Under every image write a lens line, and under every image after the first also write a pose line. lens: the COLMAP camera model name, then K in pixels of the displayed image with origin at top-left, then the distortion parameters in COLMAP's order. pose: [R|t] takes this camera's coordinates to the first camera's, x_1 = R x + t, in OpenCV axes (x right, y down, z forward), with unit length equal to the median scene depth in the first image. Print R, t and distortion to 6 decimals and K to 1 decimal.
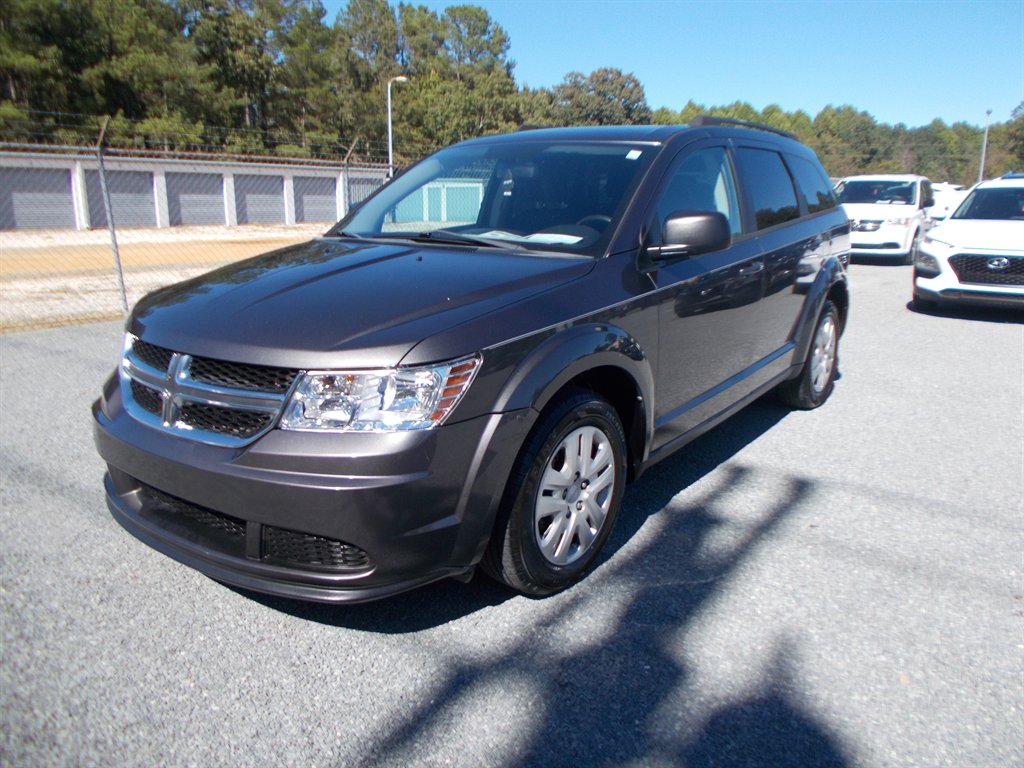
lens RADIAL K [[766.0, 0, 514.2], [0, 766.0, 373.5], [0, 0, 1]] dist [-0.000049, -0.023440]
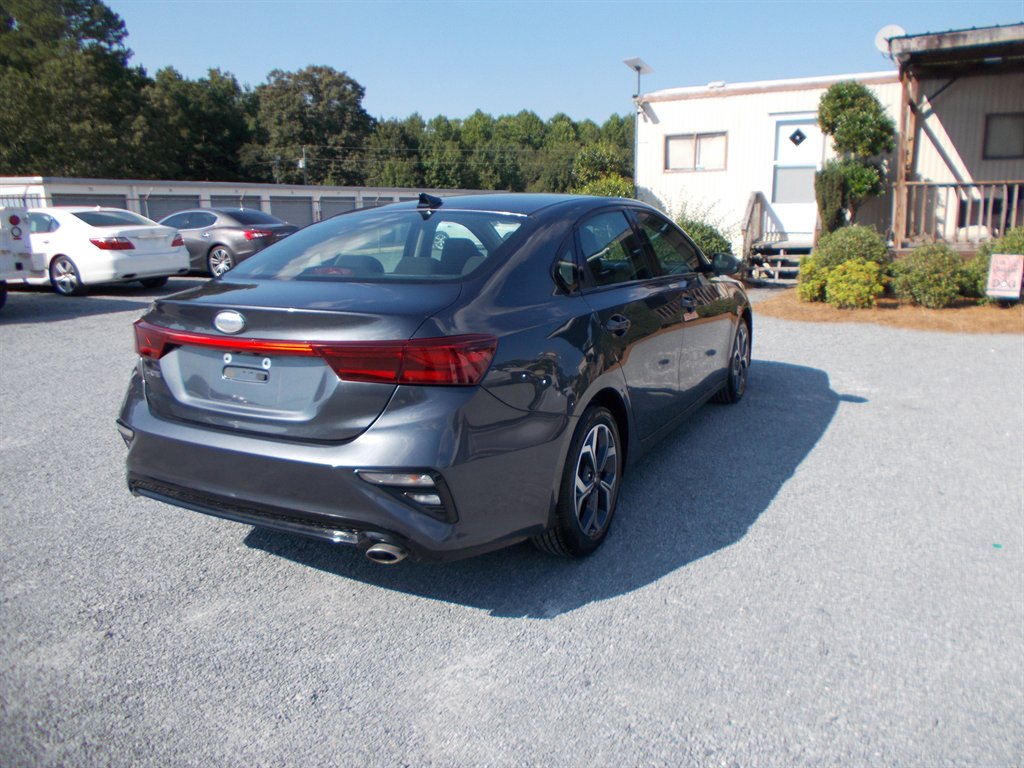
lens RADIAL K [[766.0, 0, 513.8], [0, 766.0, 377.0], [0, 0, 1]] dist [-0.000049, -0.023440]
pose [[0.987651, -0.044176, 0.150315, 0.087471], [0.045981, 0.998906, -0.008552, -0.012861], [-0.149772, 0.015358, 0.988601, 0.051705]]
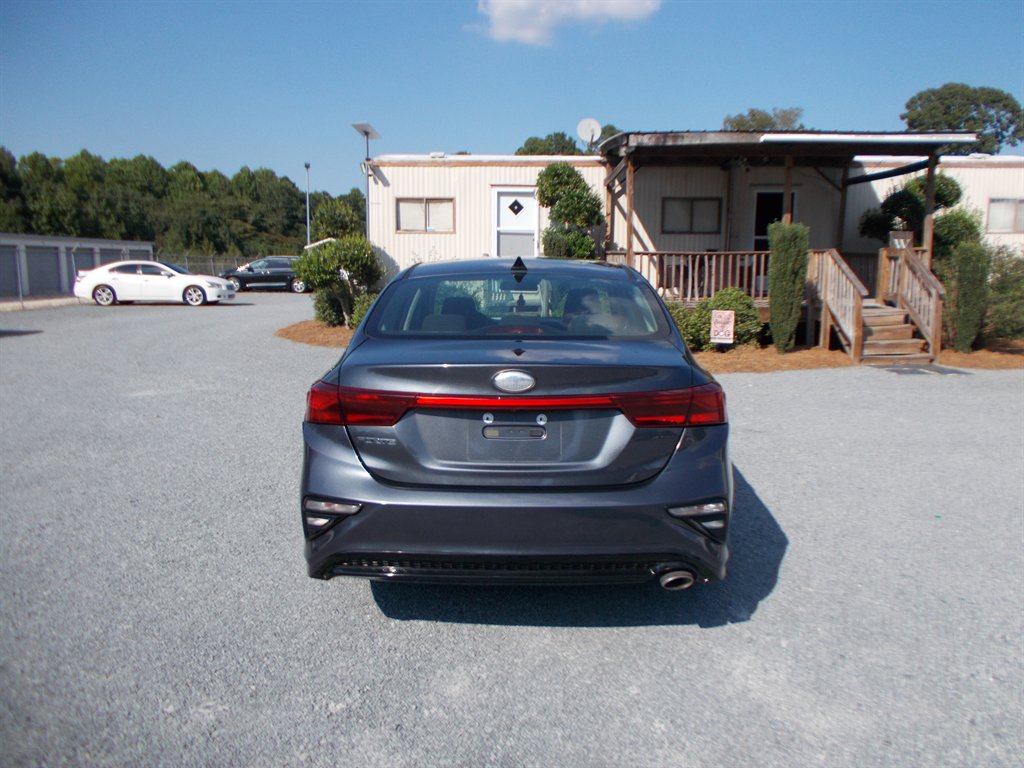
lens RADIAL K [[766.0, 0, 519.6], [0, 766.0, 377.8], [0, 0, 1]] dist [-0.000049, -0.023440]
pose [[0.808706, -0.074435, 0.583484, 0.079197], [0.119495, 0.992066, -0.039062, -0.013488], [-0.575947, 0.101313, 0.811185, 0.053832]]
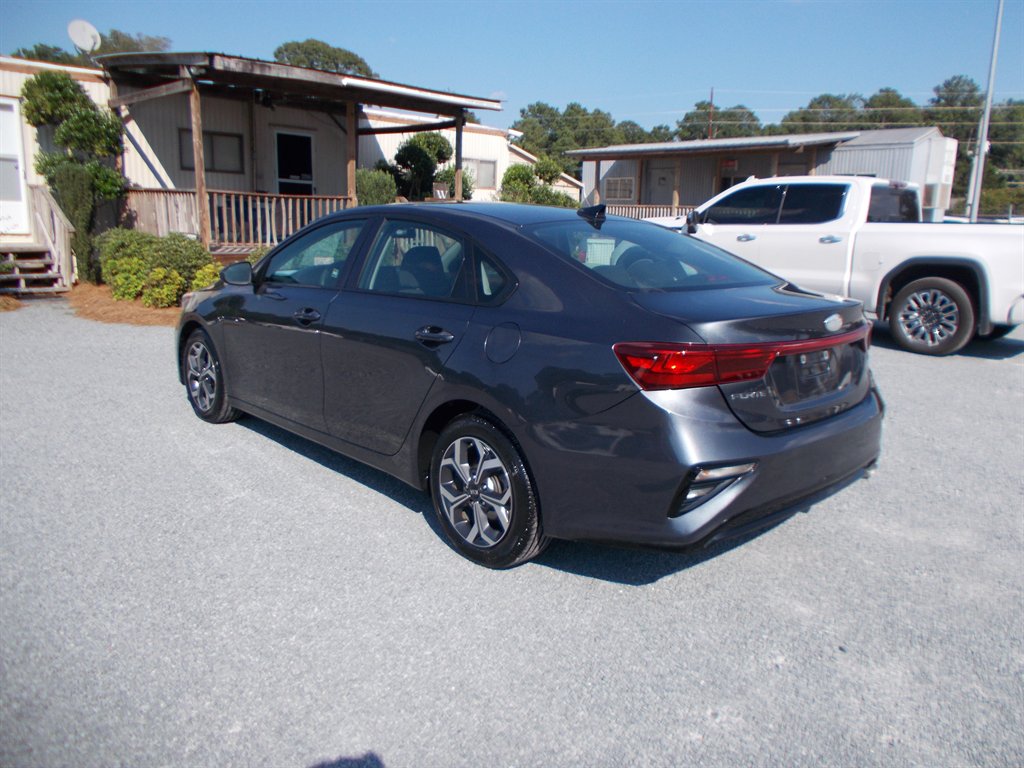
lens RADIAL K [[766.0, 0, 519.1], [0, 766.0, 380.3], [0, 0, 1]] dist [-0.000049, -0.023440]
pose [[0.159907, -0.188097, 0.969046, 0.072890], [0.181682, 0.970516, 0.158402, -0.015791], [-0.970269, 0.150728, 0.189366, 0.065076]]
